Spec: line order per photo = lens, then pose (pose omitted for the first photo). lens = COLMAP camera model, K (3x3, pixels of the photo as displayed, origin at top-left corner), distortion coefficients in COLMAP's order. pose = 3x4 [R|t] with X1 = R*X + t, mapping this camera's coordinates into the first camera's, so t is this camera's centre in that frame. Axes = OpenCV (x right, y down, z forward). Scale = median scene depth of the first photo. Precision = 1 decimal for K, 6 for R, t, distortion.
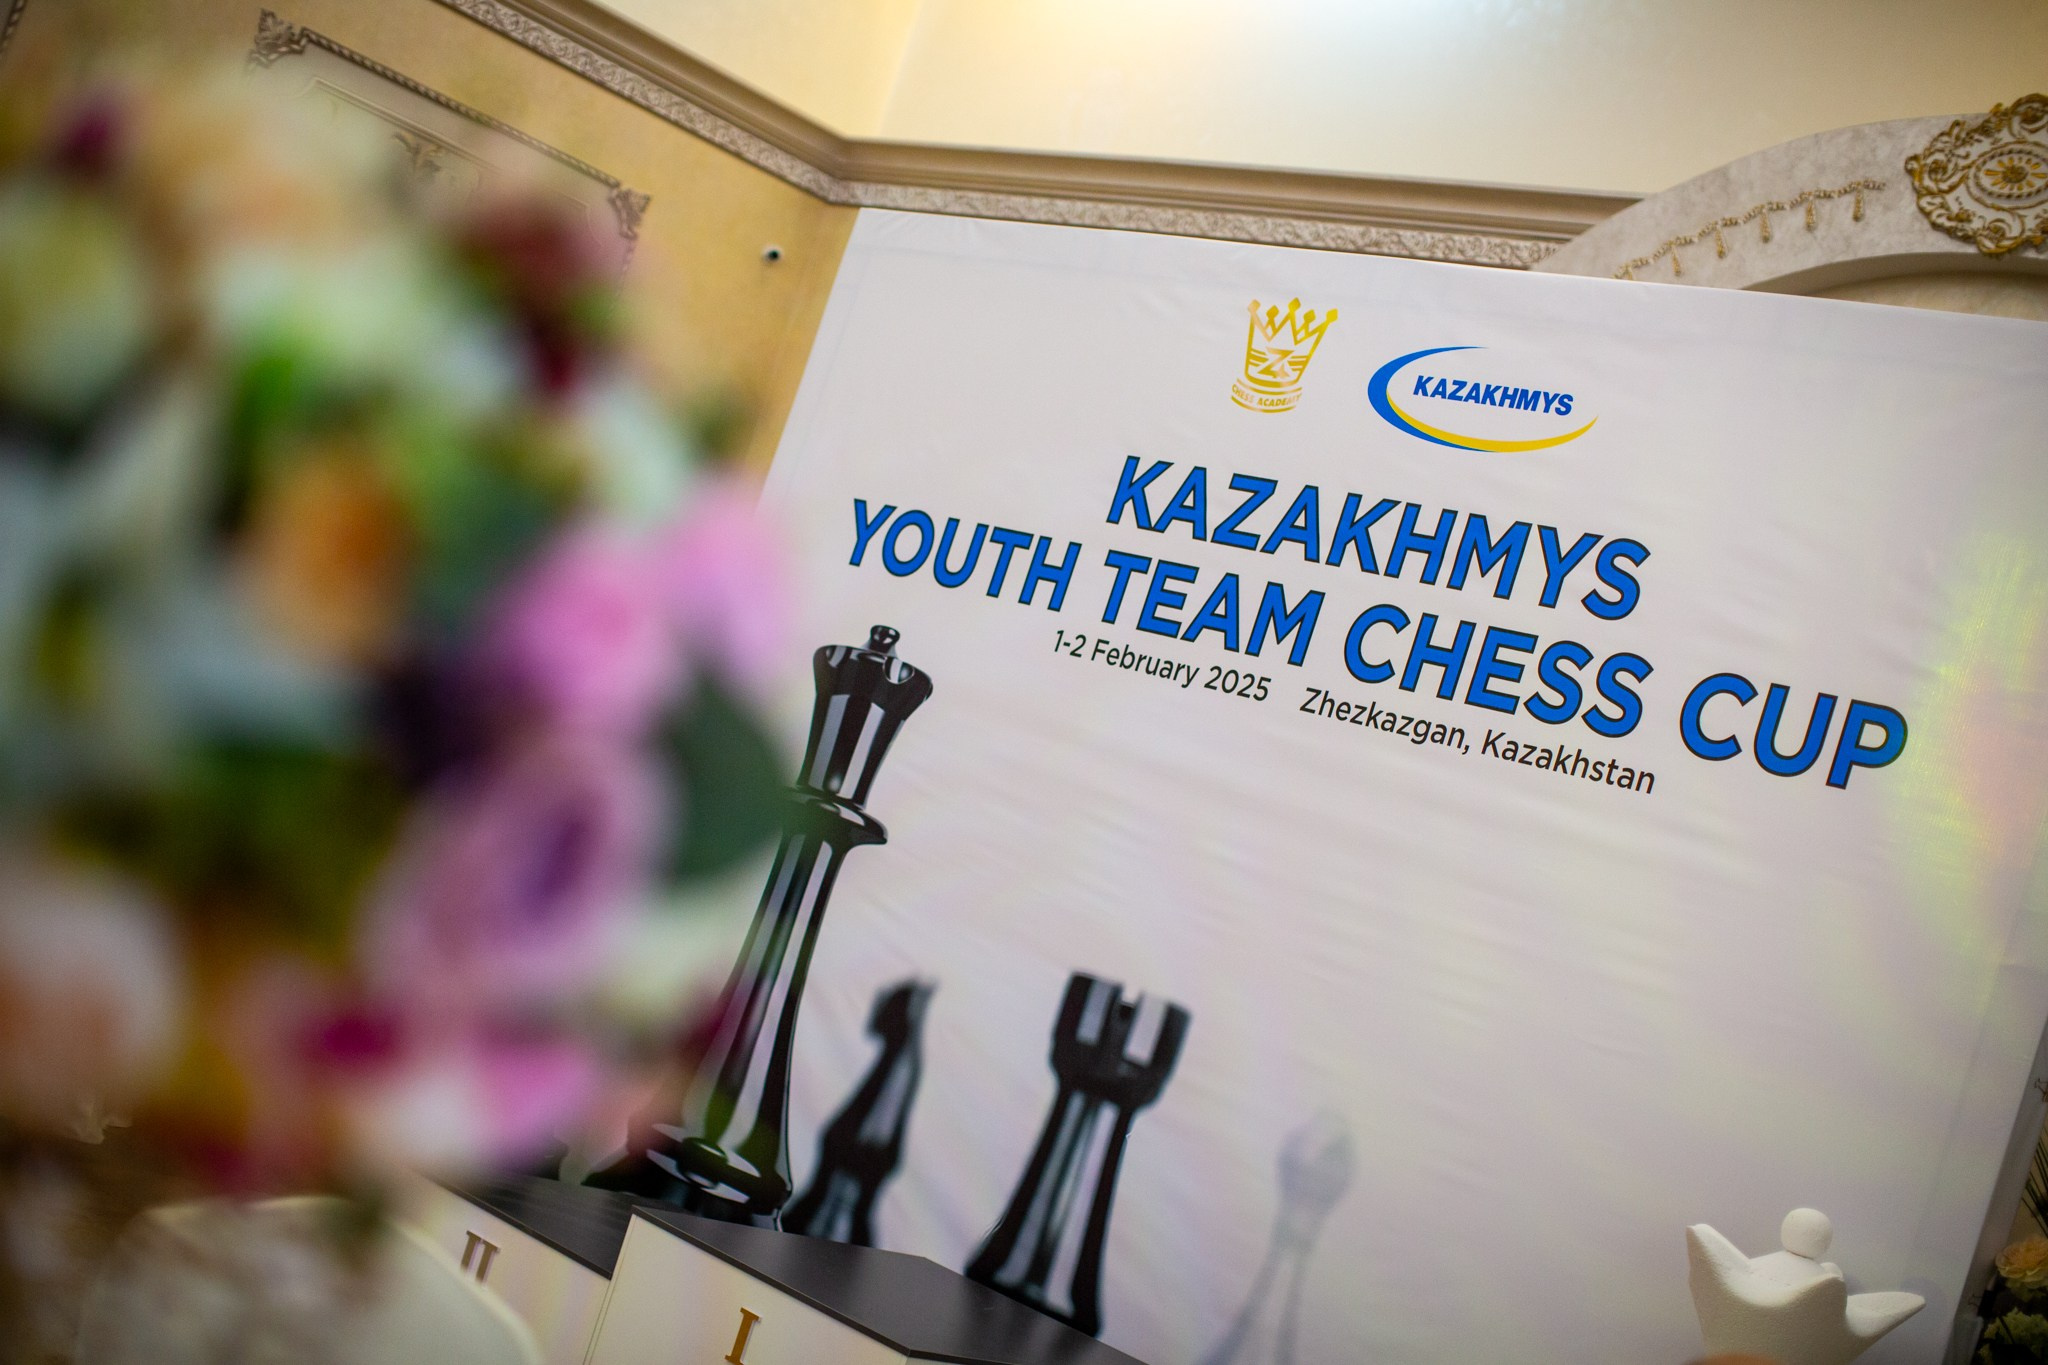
lens RADIAL K [[2974.9, 0, 1024.0], [0, 2974.9, 682.5], [0, 0, 1]] dist [-0.182781, 0.355217]
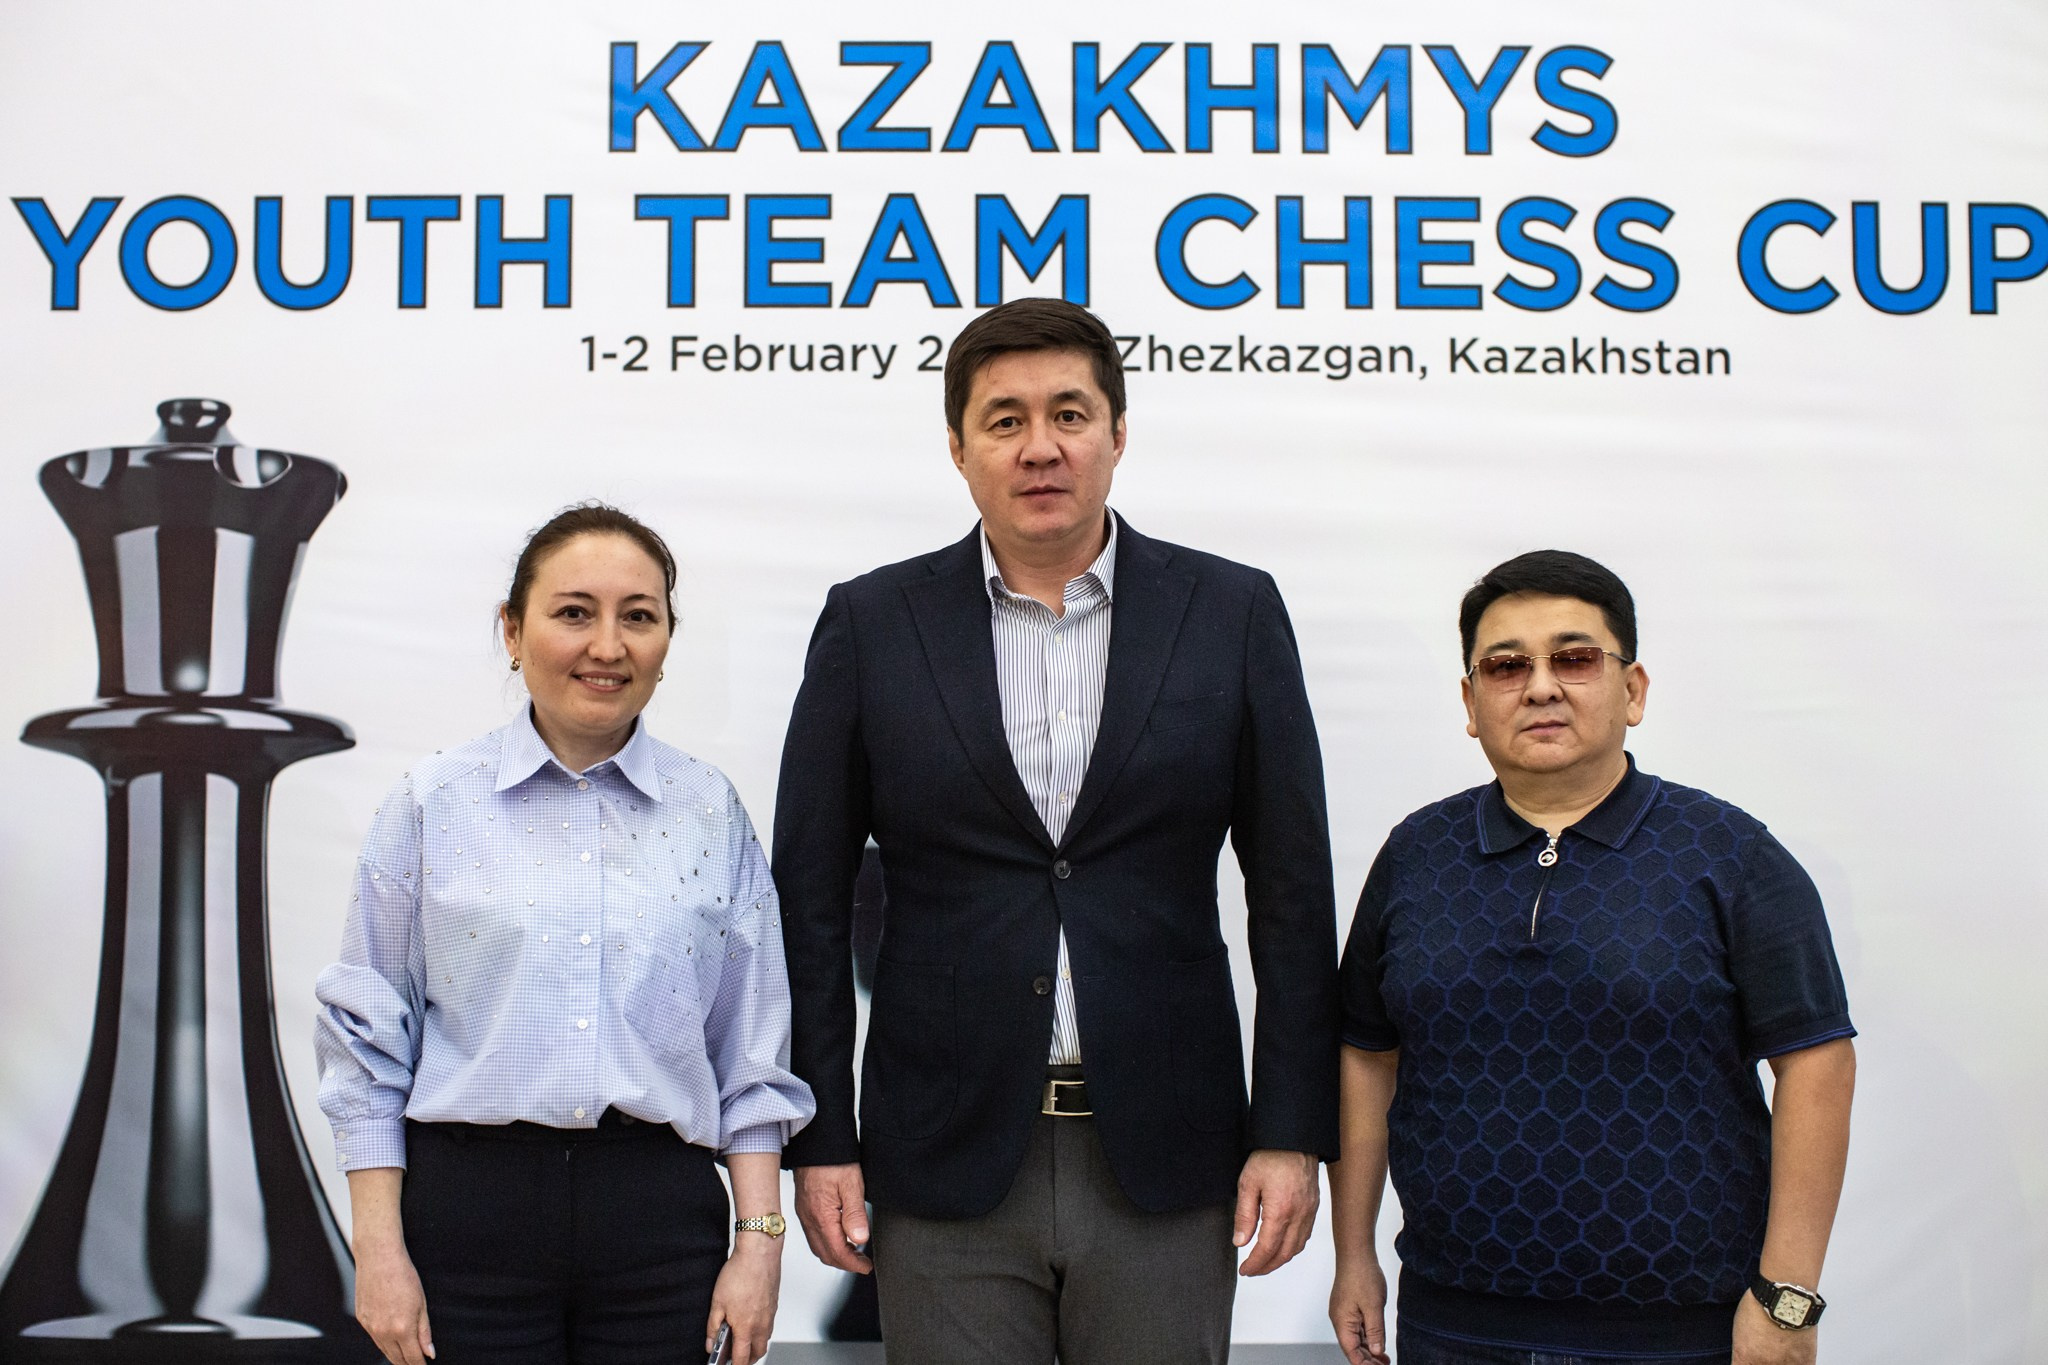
lens RADIAL K [[2974.9, 0, 1024.0], [0, 2974.9, 682.5], [0, 0, 1]] dist [-0.182781, 0.355217]
pose [[0.668257, -0.294350, 0.683220, -0.400900], [0.167869, 0.954370, 0.246977, -0.092834], [-0.724743, -0.050353, 0.687177, 0.540132]]
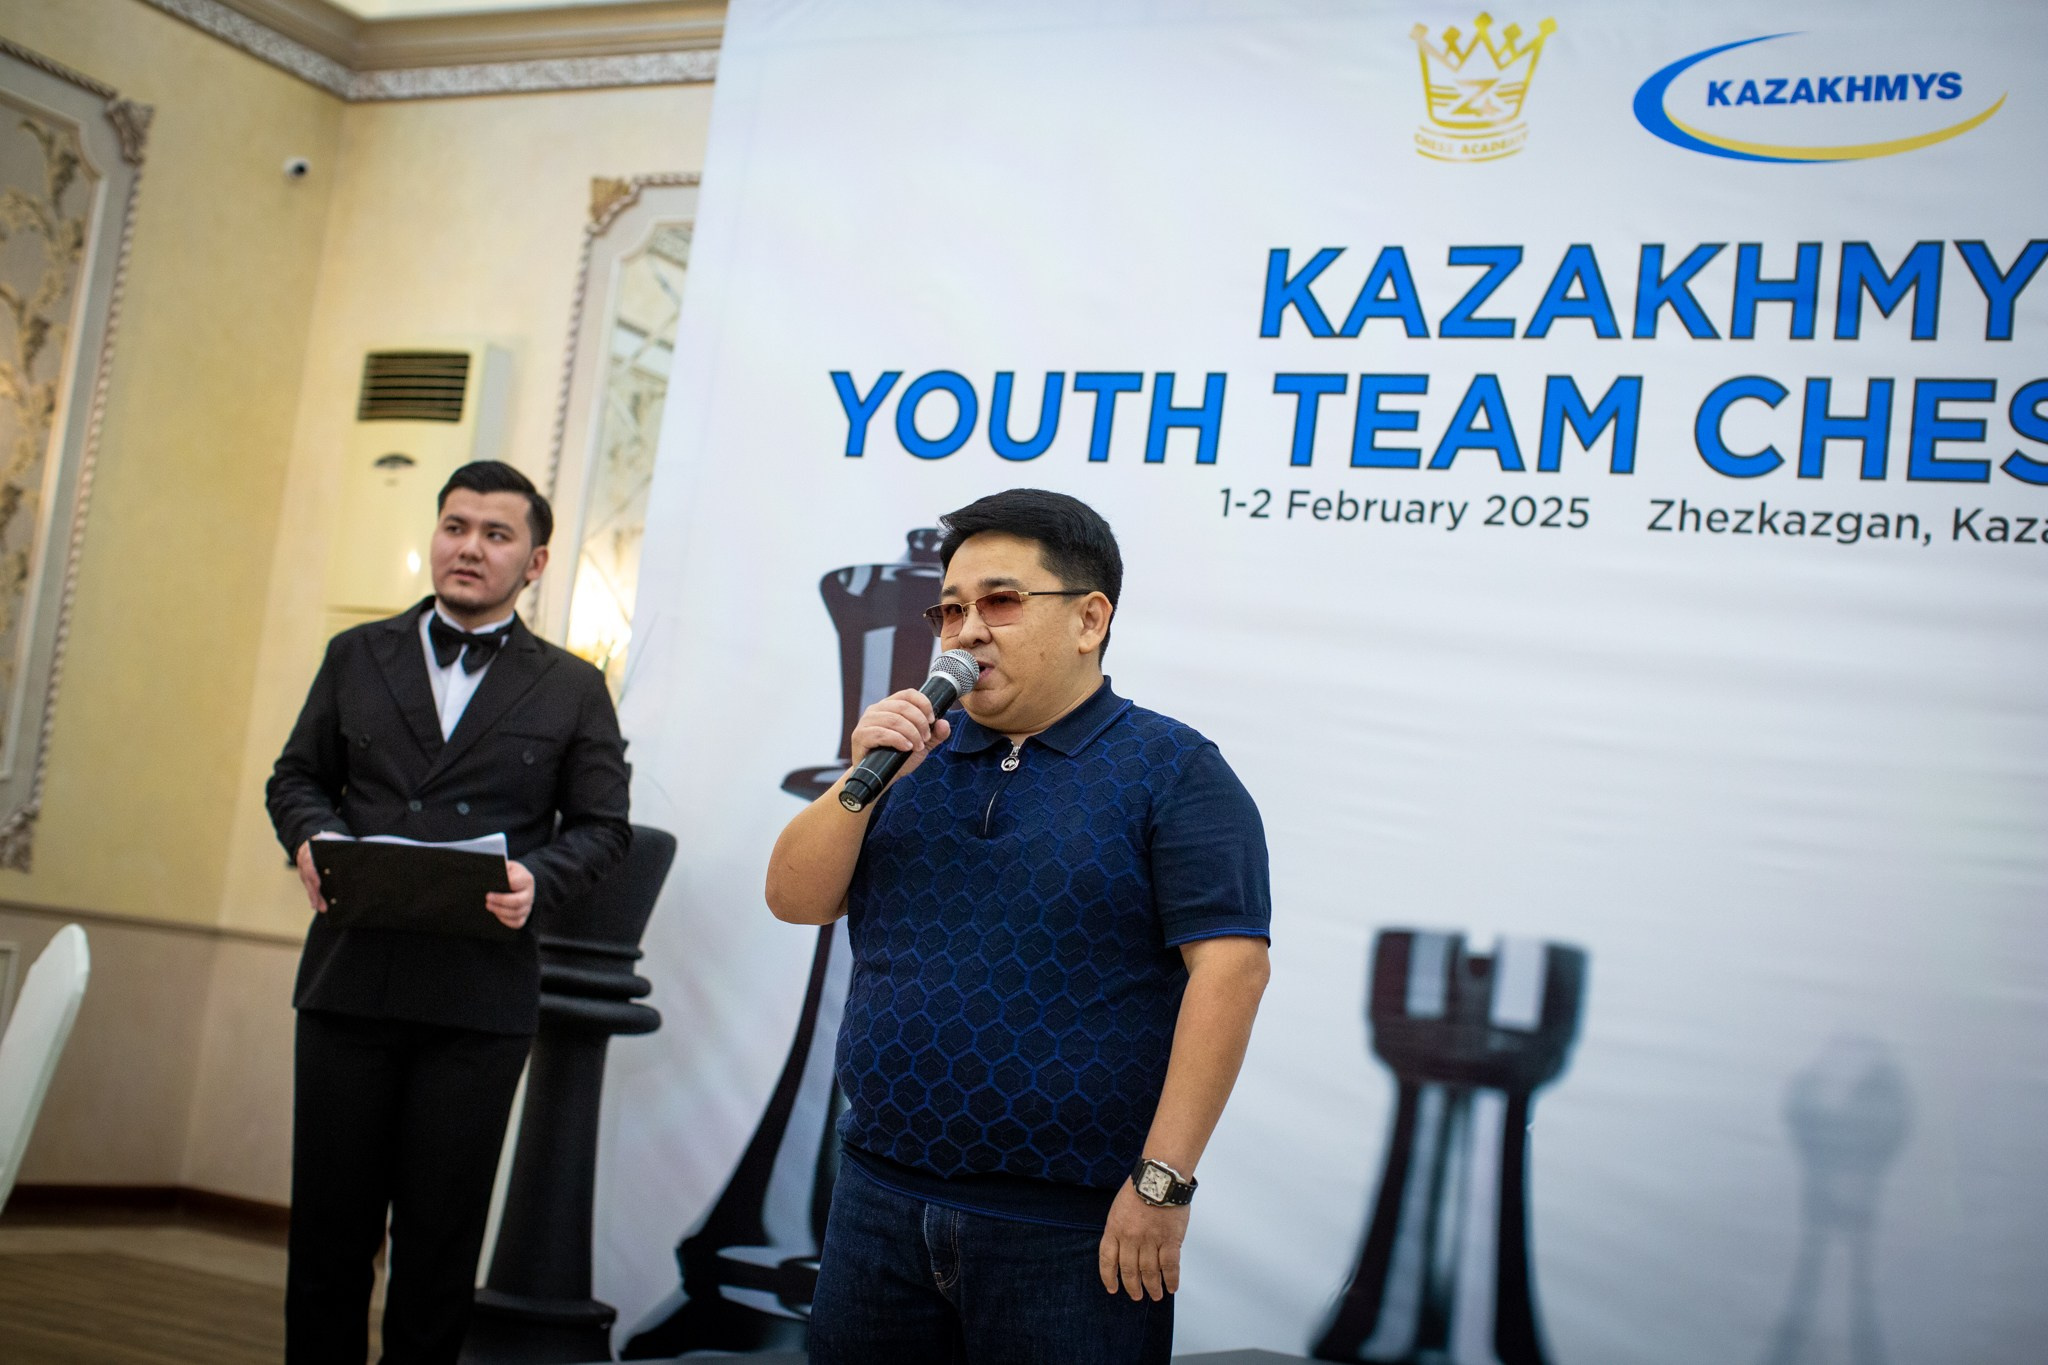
lens RADIAL K [[2974.9, 0, 1024.0], [0, 2974.9, 682.5], [0, 0, 1]] dist [-0.182781, 0.355217]
pose [[0.944367, -0.157642, 0.288653, -0.279322], [0.154902, 0.987396, 0.032466, -0.001490], [-0.290133, 0.014053, 0.956883, 0.320911]]
